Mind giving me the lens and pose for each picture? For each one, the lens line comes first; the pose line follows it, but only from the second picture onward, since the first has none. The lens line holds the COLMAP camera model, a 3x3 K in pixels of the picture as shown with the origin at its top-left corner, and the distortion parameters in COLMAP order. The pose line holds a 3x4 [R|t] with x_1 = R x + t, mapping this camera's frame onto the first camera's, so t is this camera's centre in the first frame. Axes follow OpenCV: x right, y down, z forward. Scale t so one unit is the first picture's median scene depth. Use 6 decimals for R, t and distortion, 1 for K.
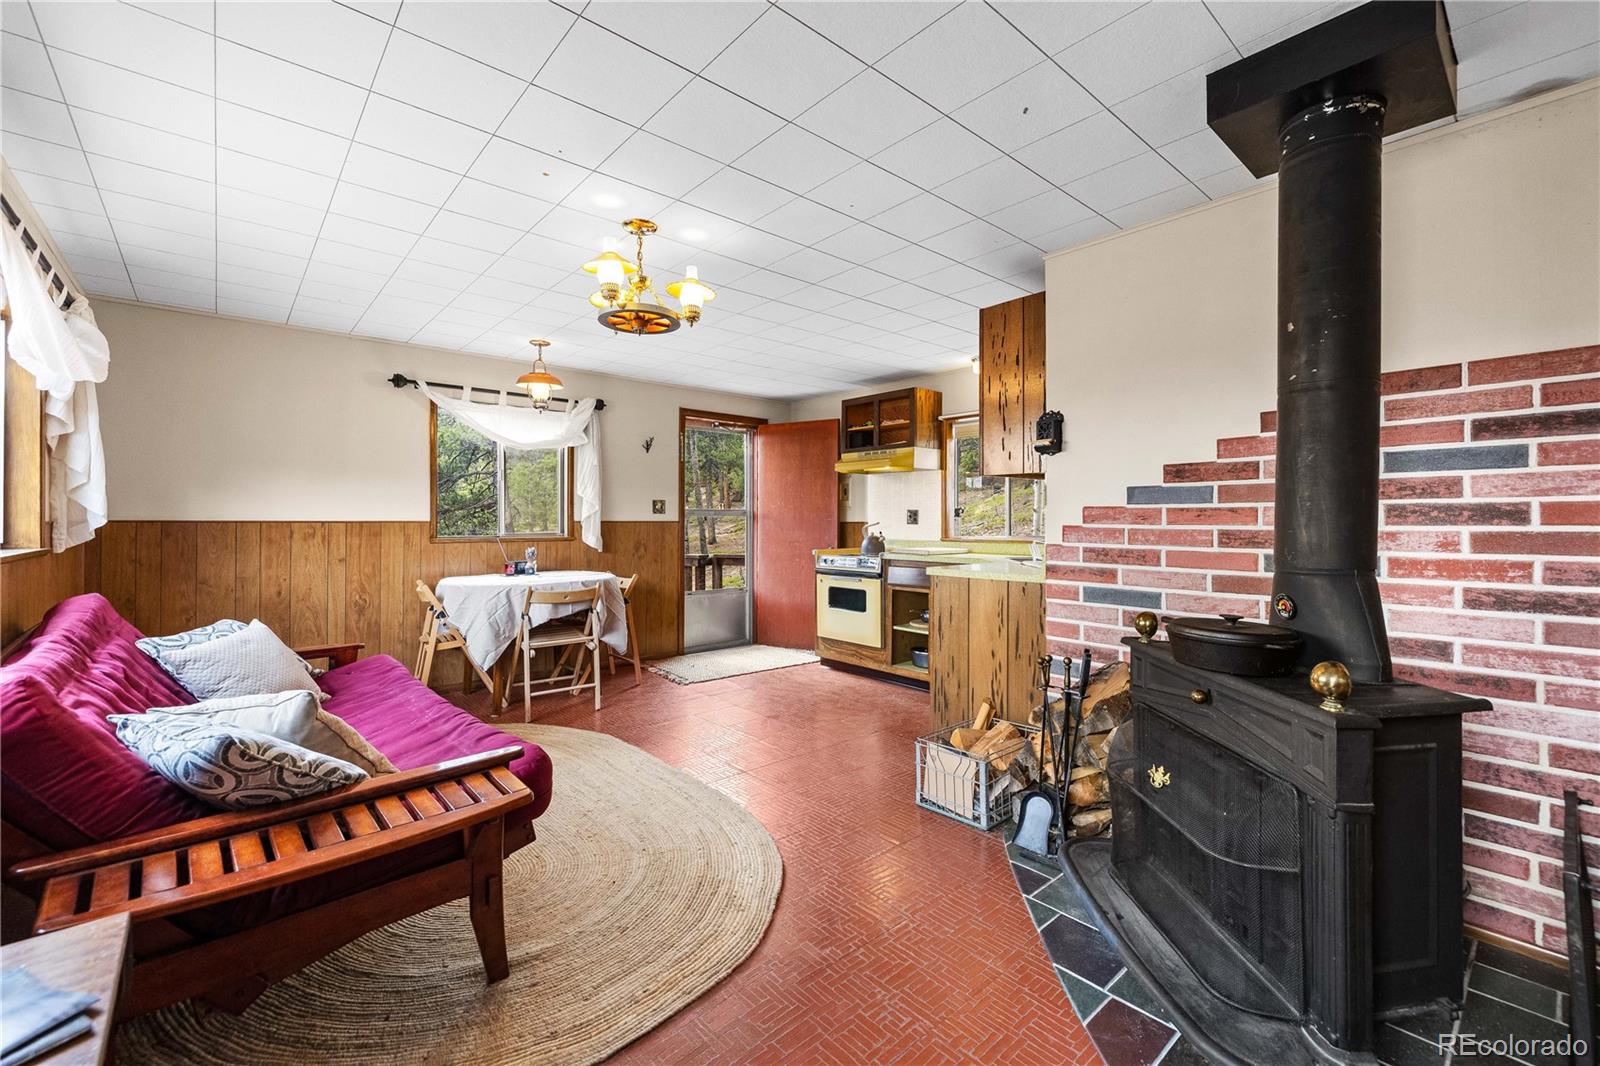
lens RADIAL K [[673.5, 0, 782.9], [0, 673.5, 517.4], [0, 0, 1]] dist [0.002359, -0.001284]
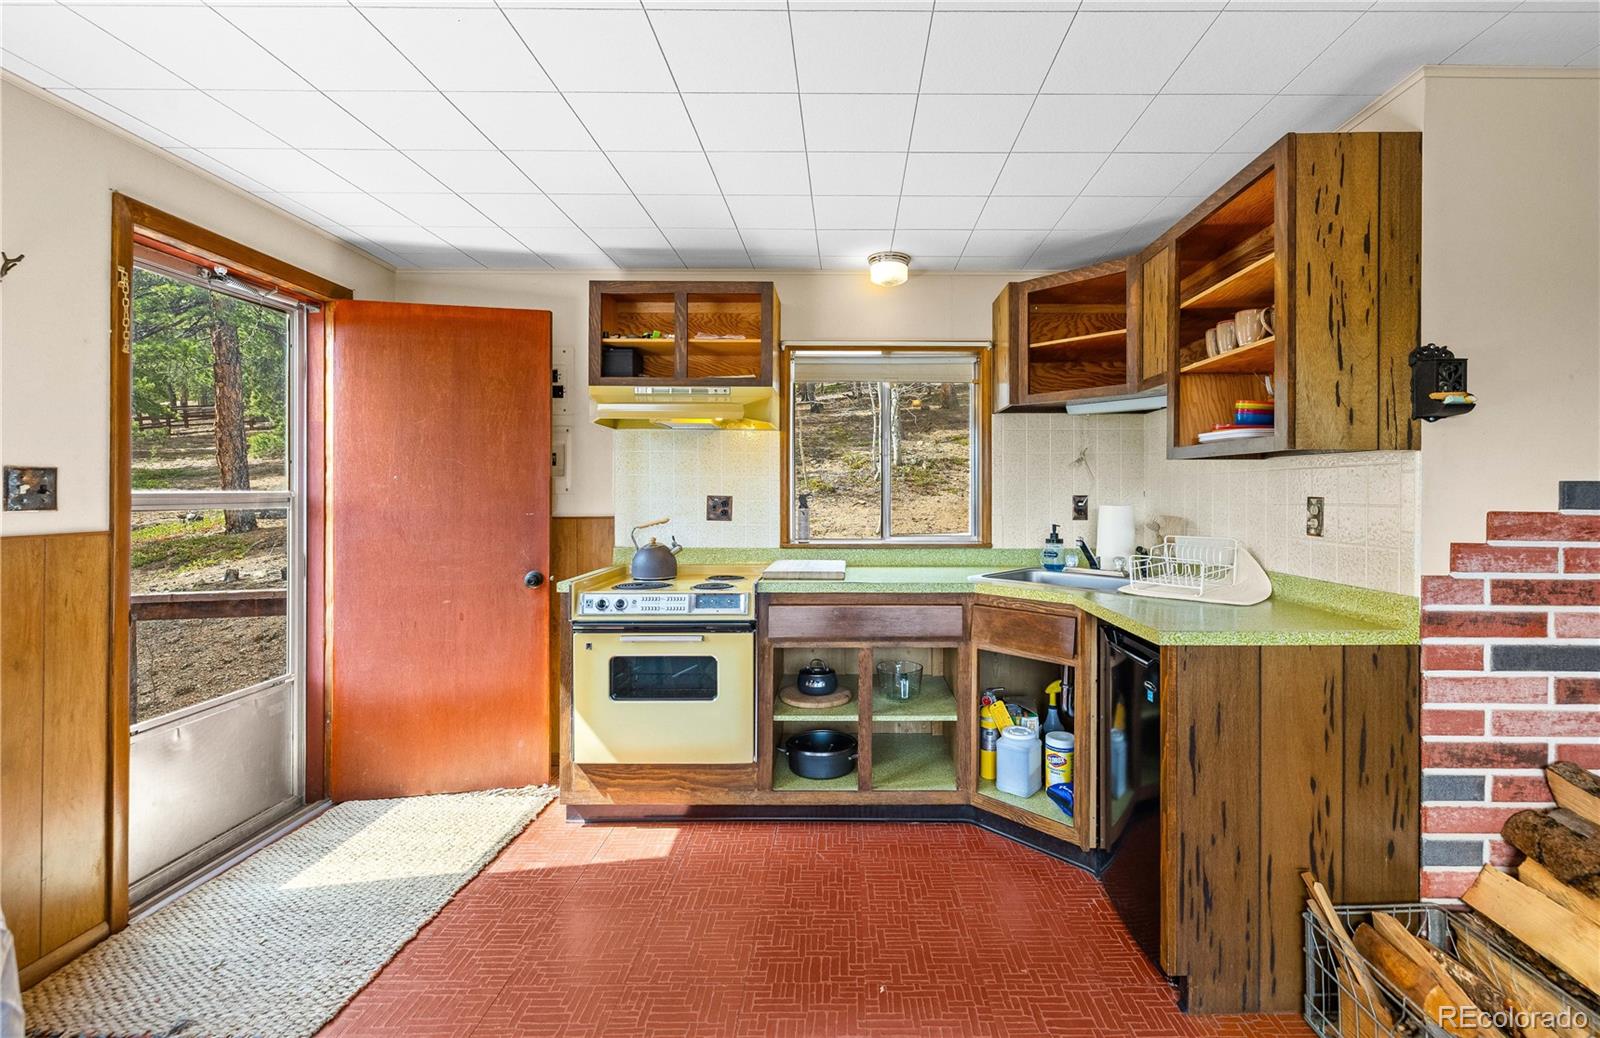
lens RADIAL K [[697.1, 0, 834.5], [0, 697.1, 491.4], [0, 0, 1]] dist [0.001520, -0.000502]
pose [[0.639099, -0.000650, 0.769124, -0.231487], [-0.002933, 0.999990, 0.003282, -0.019801], [-0.769119, -0.004353, 0.639091, 0.607633]]
